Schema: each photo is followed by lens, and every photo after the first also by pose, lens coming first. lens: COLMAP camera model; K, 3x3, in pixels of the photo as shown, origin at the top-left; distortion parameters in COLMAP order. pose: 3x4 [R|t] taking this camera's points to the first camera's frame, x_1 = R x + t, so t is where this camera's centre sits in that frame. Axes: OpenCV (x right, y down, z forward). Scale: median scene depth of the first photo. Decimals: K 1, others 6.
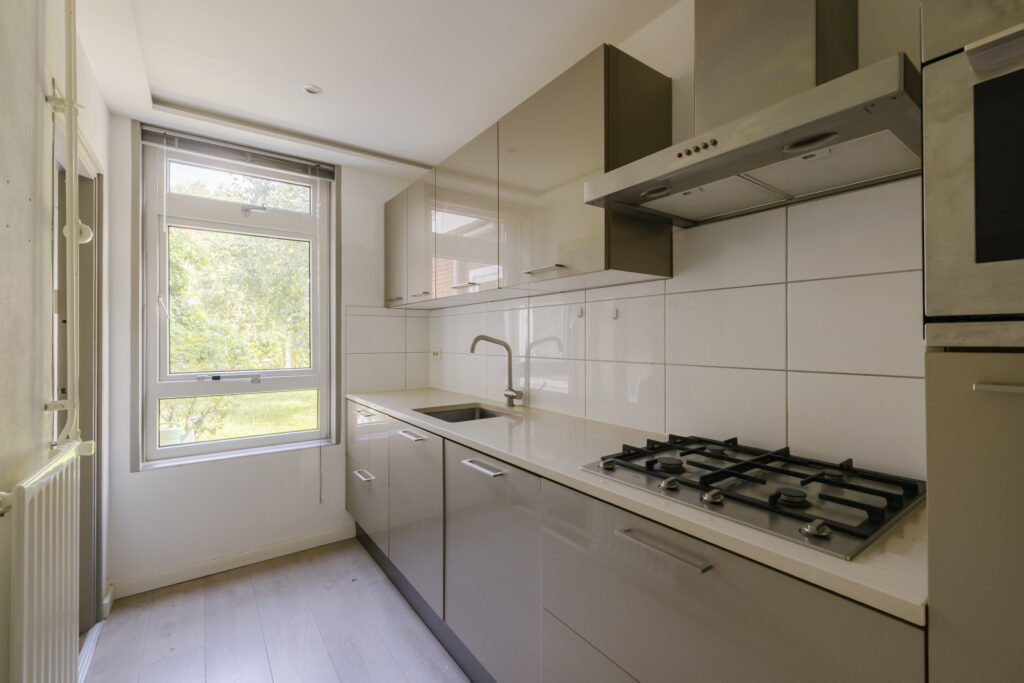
lens RADIAL K [[437.6, 0, 519.8], [0, 437.6, 339.0], [0, 0, 1]] dist [-0.004272, 0.000680]
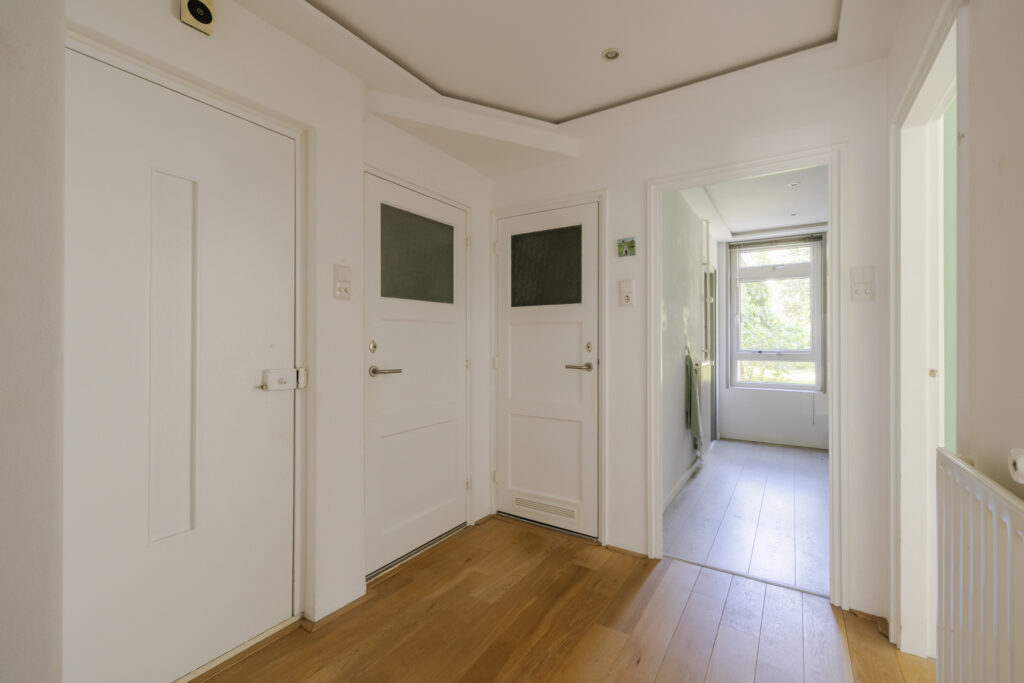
lens RADIAL K [[437.6, 0, 518.0], [0, 437.6, 341.2], [0, 0, 1]] dist [-0.004272, 0.000680]
pose [[0.365731, -0.002421, -0.930717, 0.934836], [0.003430, 0.999993, -0.001253, 0.041223], [0.930714, -0.002734, 0.365737, -0.951319]]
